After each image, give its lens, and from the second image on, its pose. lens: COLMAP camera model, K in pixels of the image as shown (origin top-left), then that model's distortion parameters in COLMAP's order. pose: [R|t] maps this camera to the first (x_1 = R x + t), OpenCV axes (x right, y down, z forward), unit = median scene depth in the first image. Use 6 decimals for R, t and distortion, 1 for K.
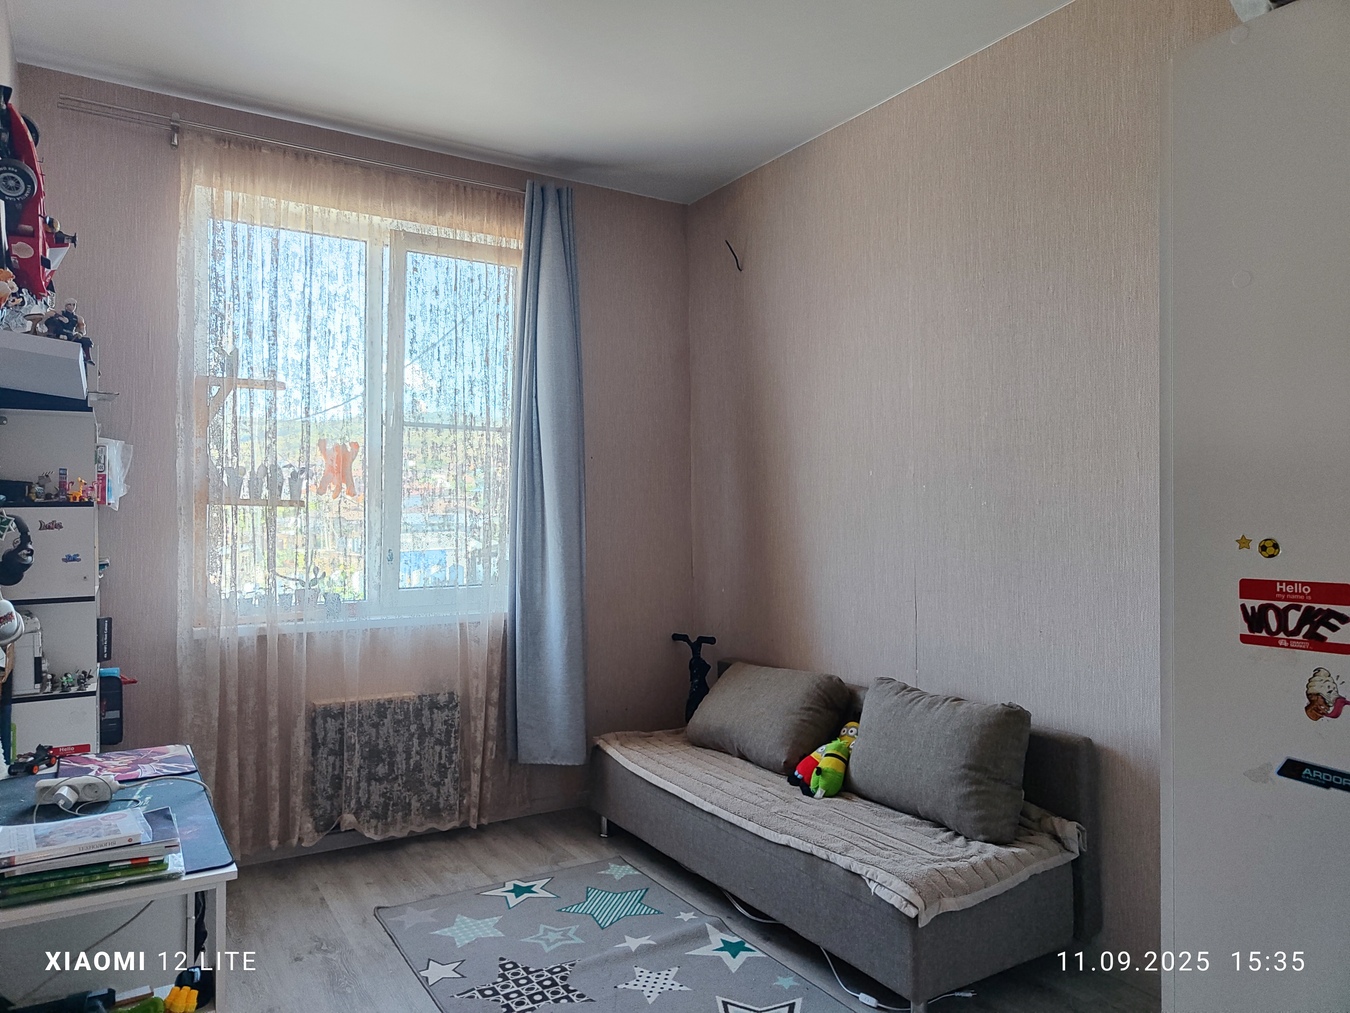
lens RADIAL K [[908.0, 0, 677.2], [0, 908.0, 509.5], [0, 0, 1]] dist [-0.005660, -0.001069]
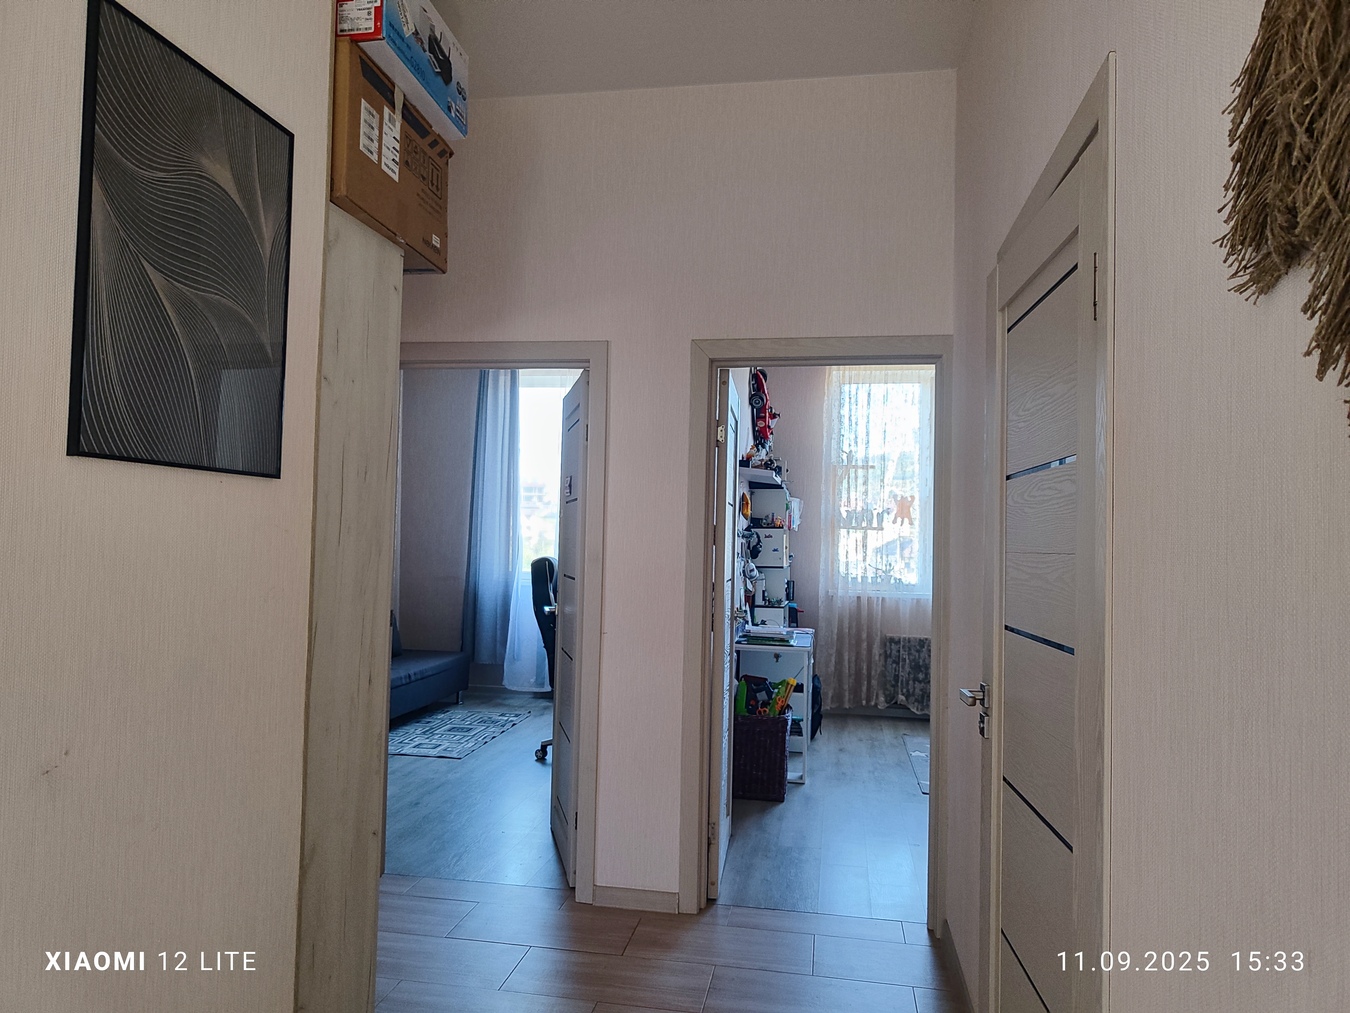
lens RADIAL K [[908.0, 0, 677.2], [0, 908.0, 509.5], [0, 0, 1]] dist [-0.005660, -0.001069]
pose [[0.739758, -0.006745, -0.672839, 0.573390], [-0.015391, 0.999519, -0.026942, 0.011181], [0.672697, 0.030286, 0.739298, -0.725045]]
